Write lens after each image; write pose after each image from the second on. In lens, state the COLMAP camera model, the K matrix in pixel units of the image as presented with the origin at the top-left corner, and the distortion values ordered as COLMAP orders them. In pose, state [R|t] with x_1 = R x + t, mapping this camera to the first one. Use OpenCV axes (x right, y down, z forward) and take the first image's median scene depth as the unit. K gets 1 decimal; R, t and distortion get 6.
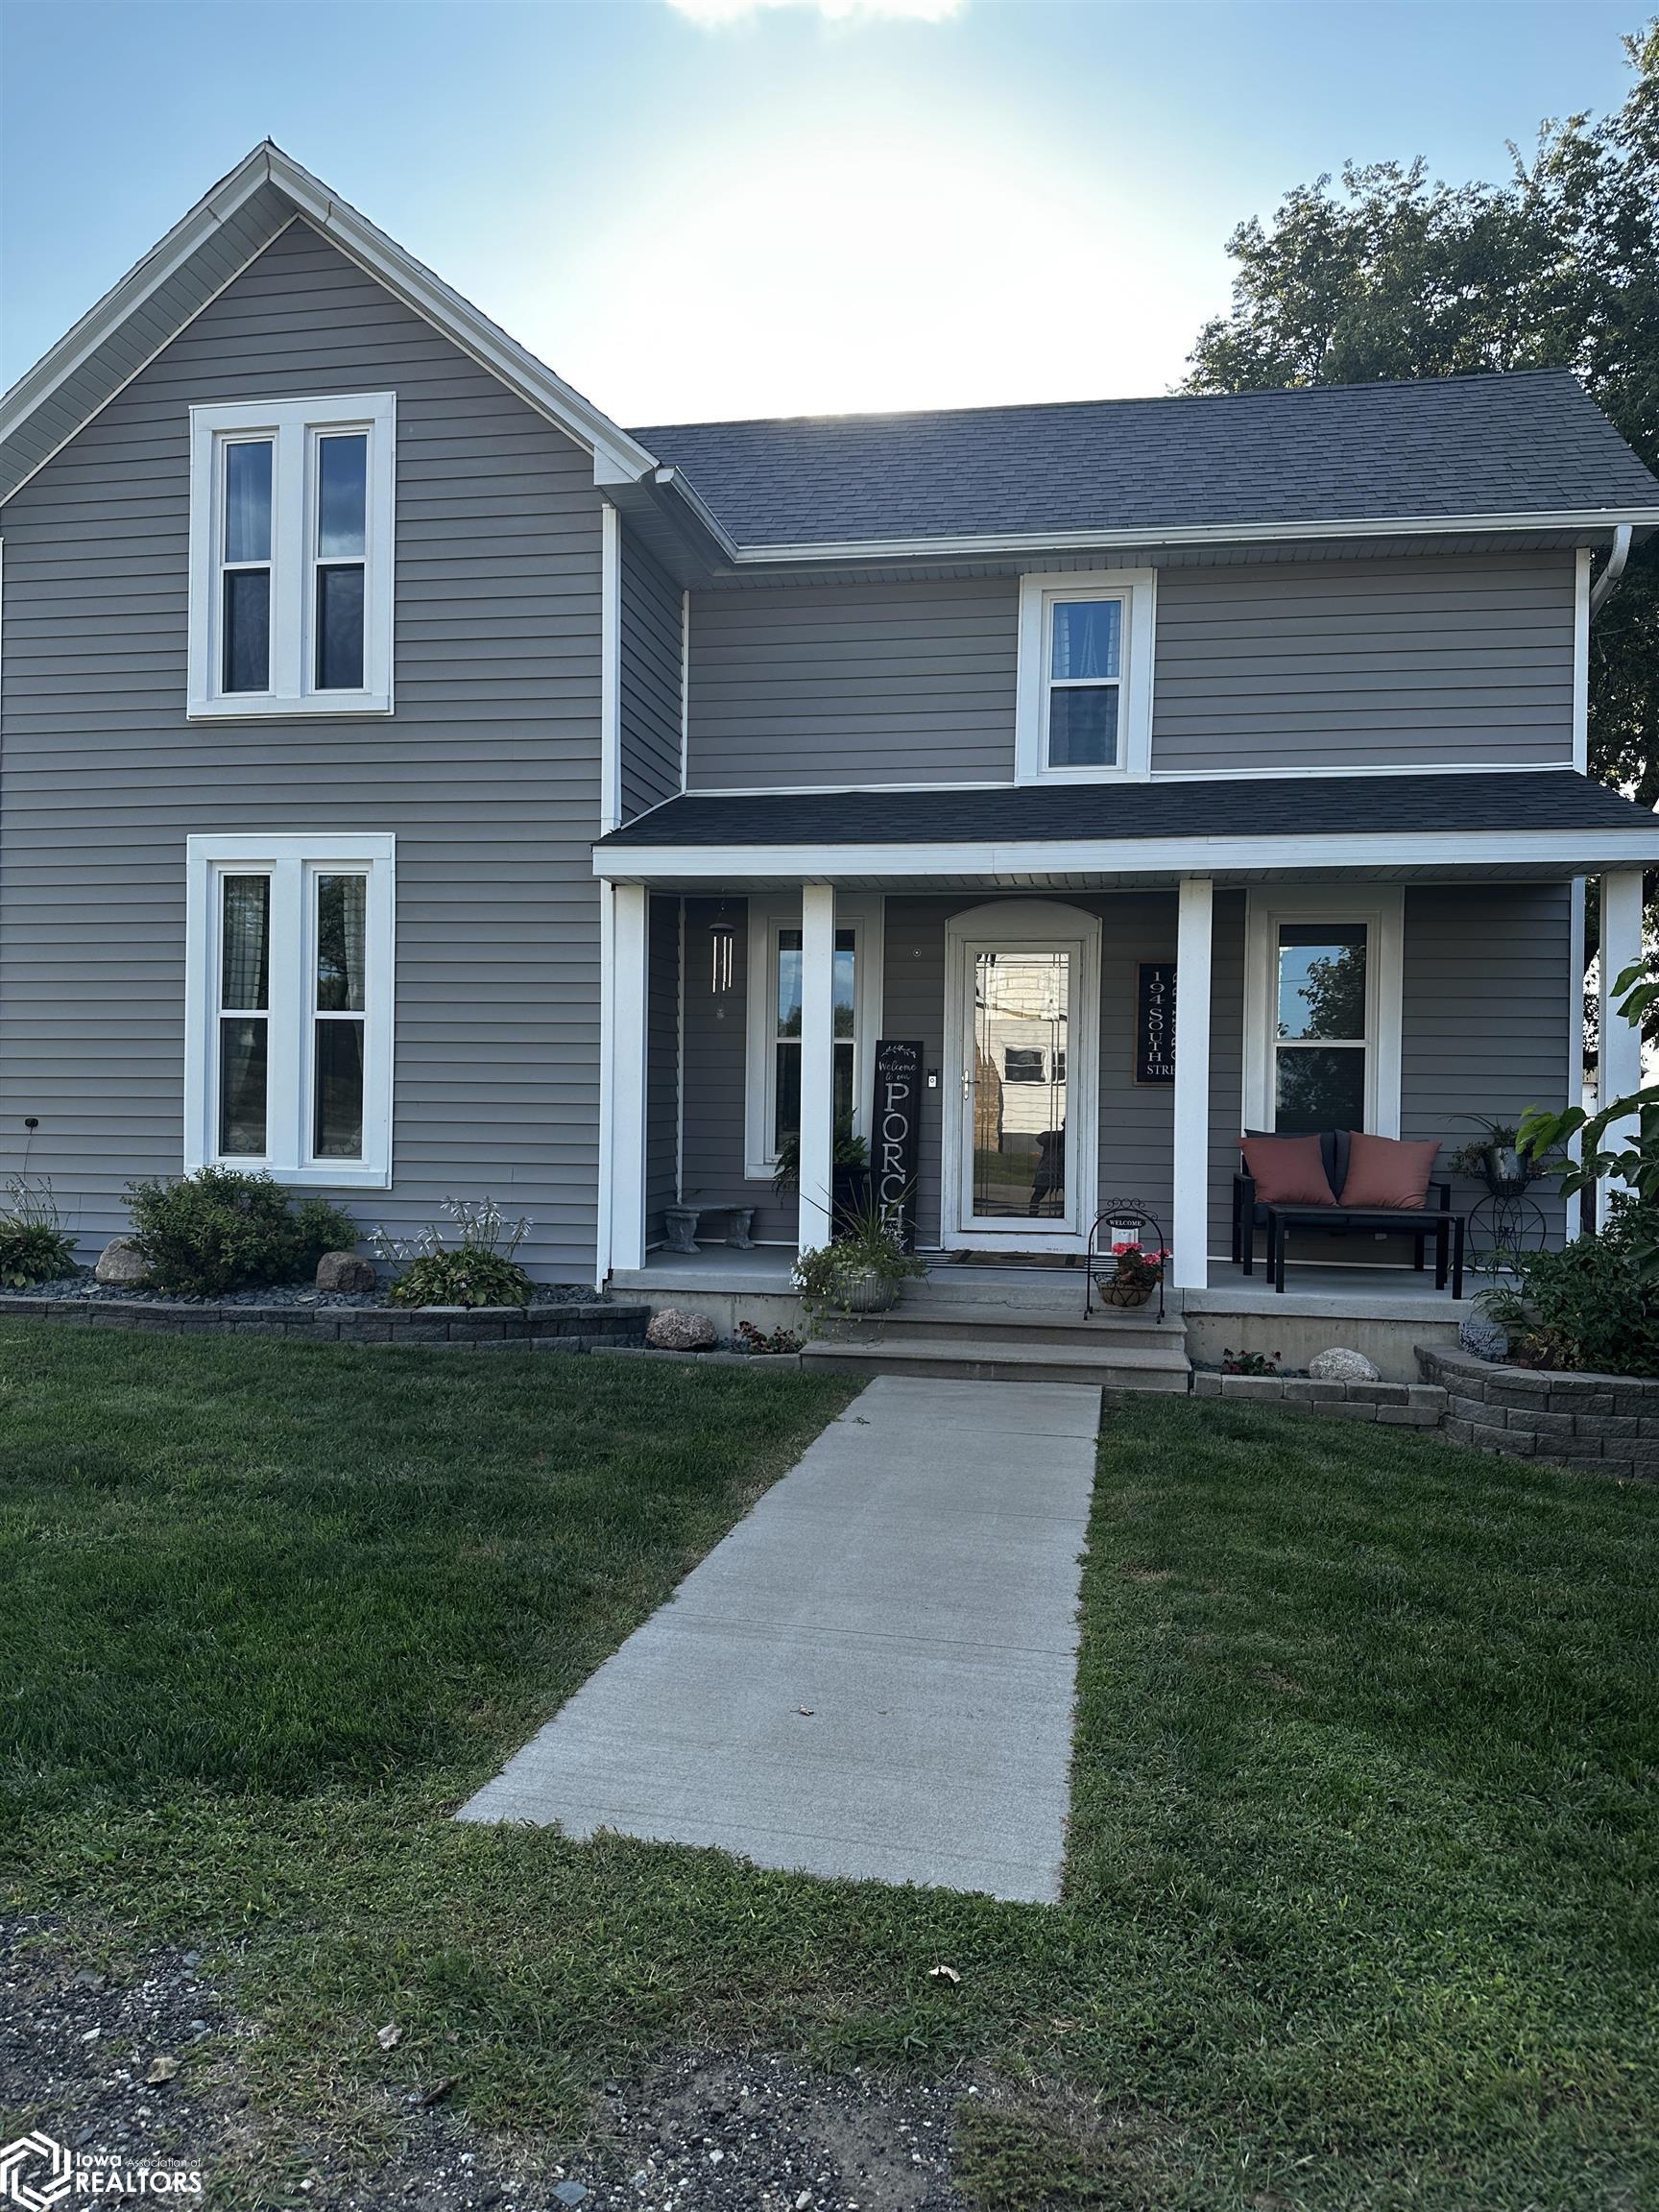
lens RADIAL K [[1553.8, 0, 840.2], [0, 1553.8, 1110.5], [0, 0, 1]] dist [0.082419, -0.124447]
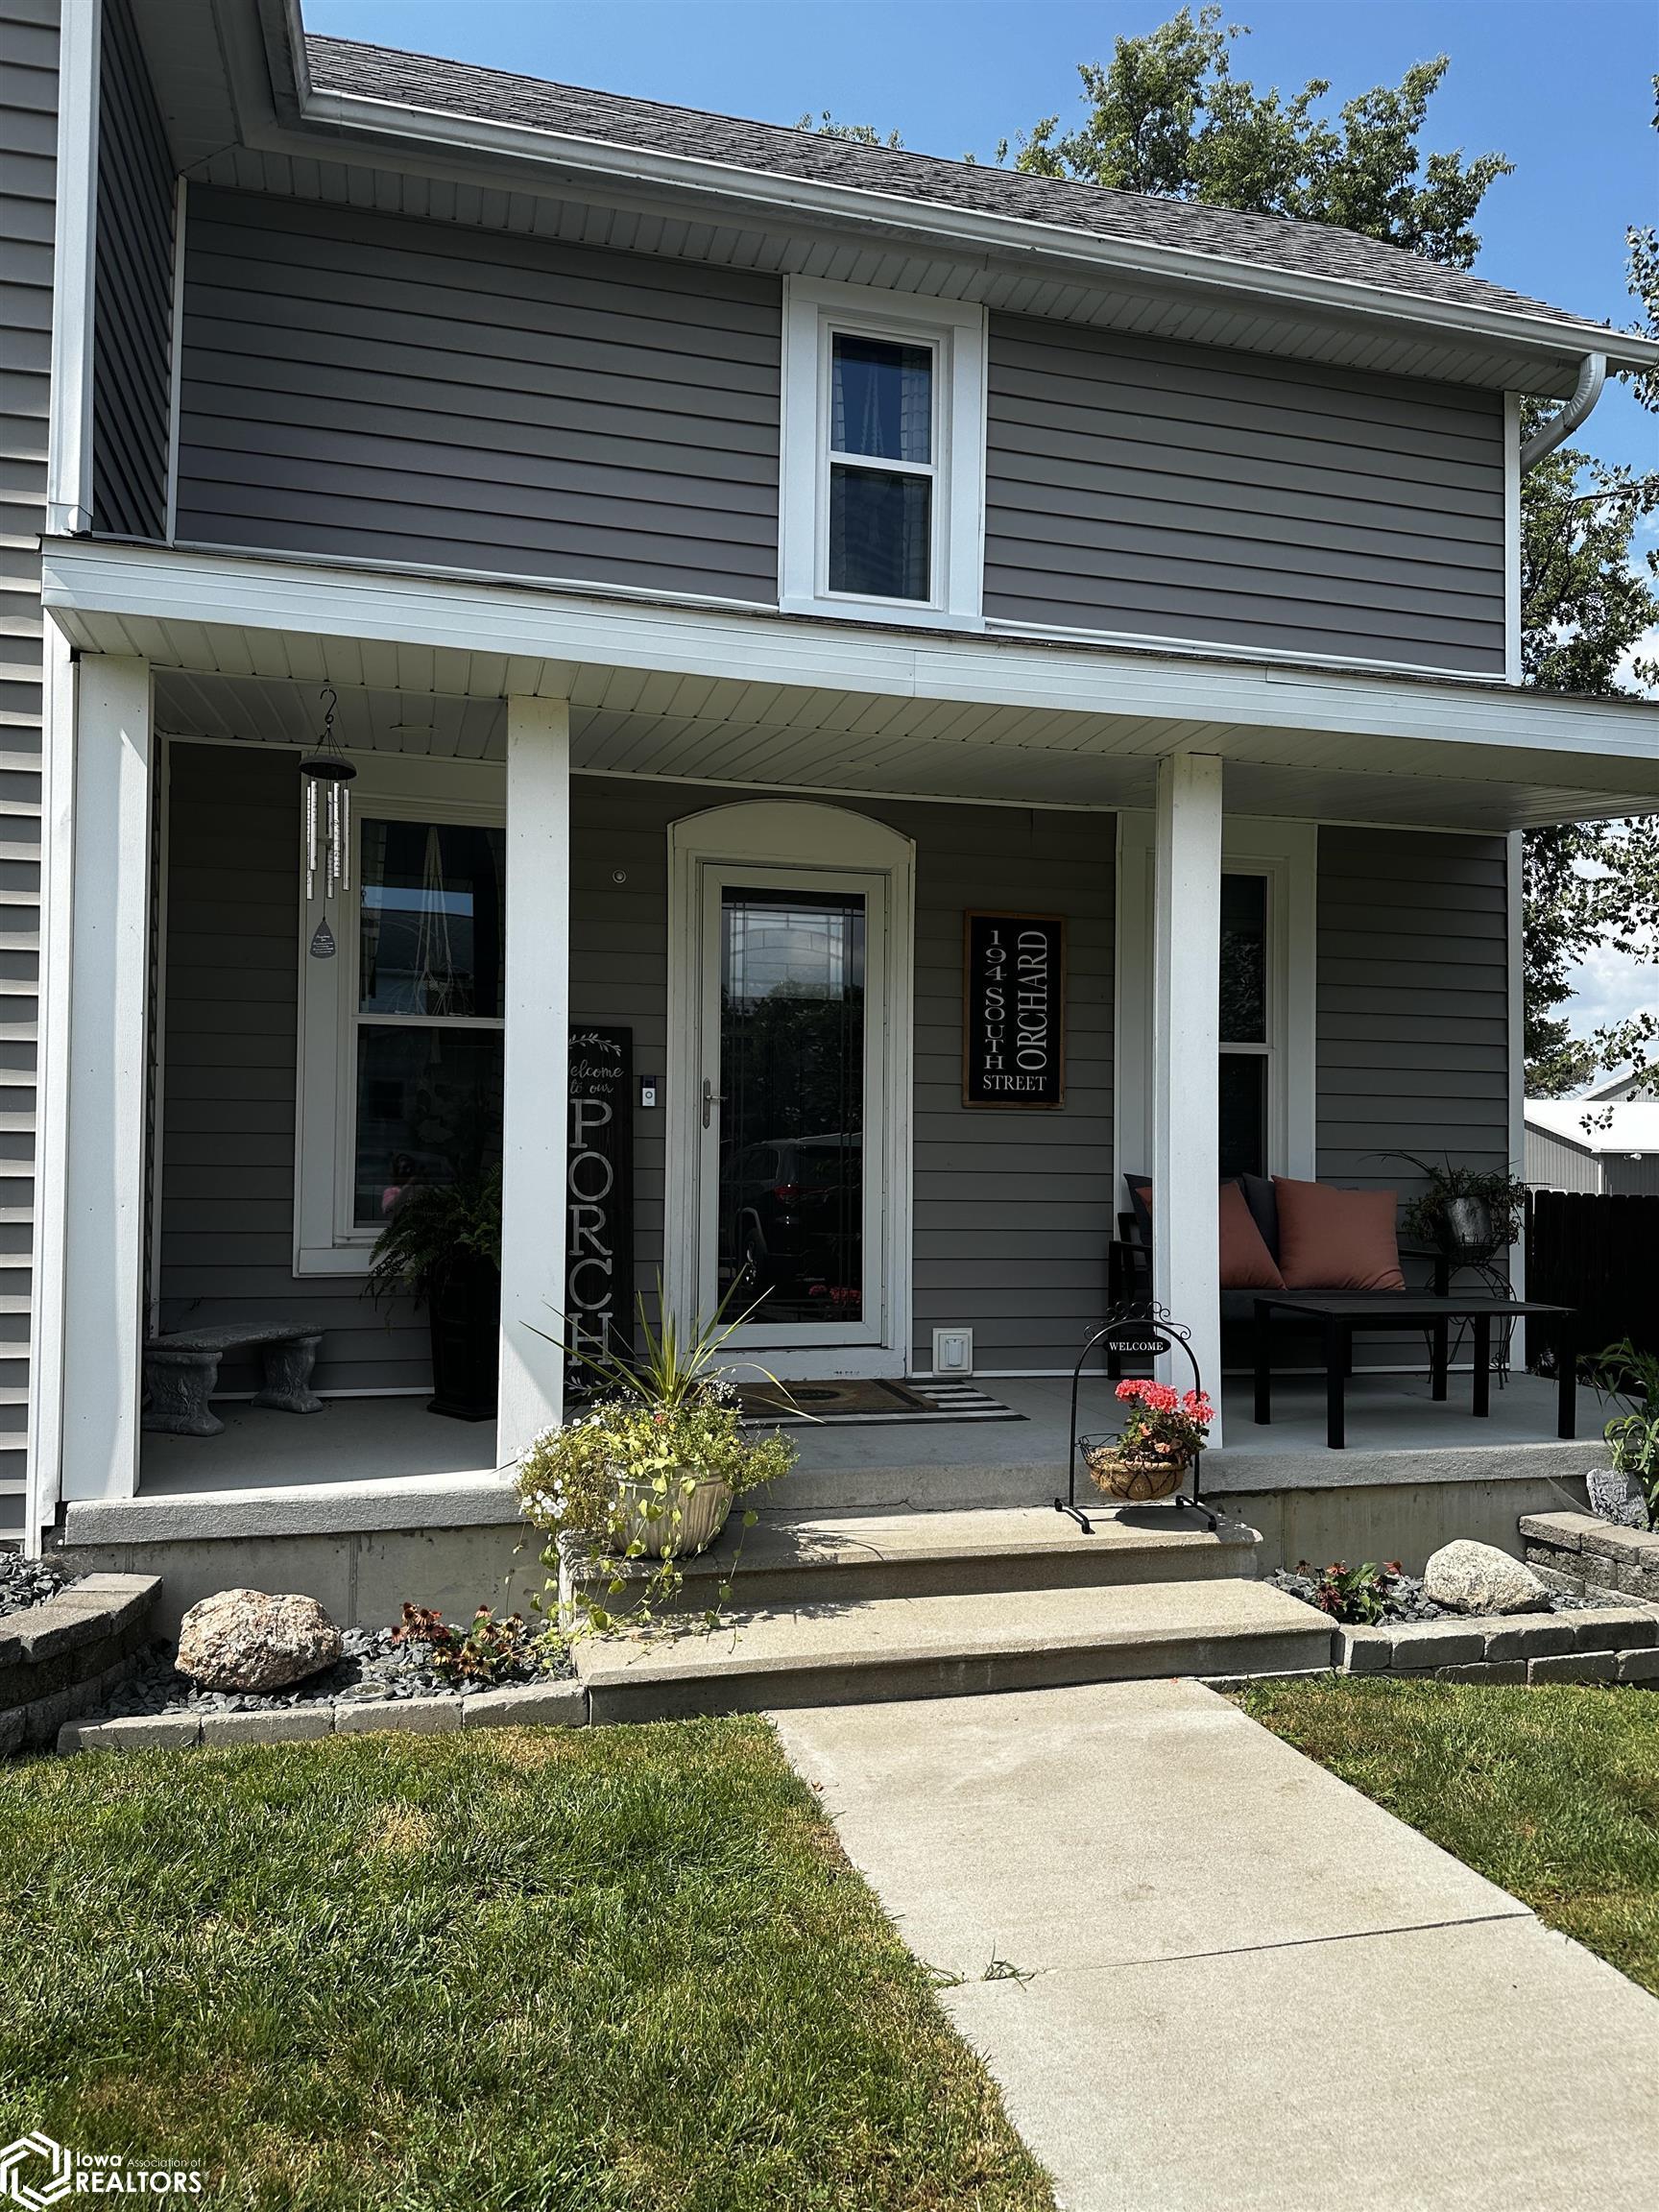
lens RADIAL K [[1553.8, 0, 840.2], [0, 1553.8, 1110.5], [0, 0, 1]] dist [0.082419, -0.124447]
pose [[0.907936, 0.010374, 0.418980, -0.121557], [0.000900, 0.999643, -0.026702, 0.002126], [-0.419108, 0.024621, 0.907603, 0.447293]]
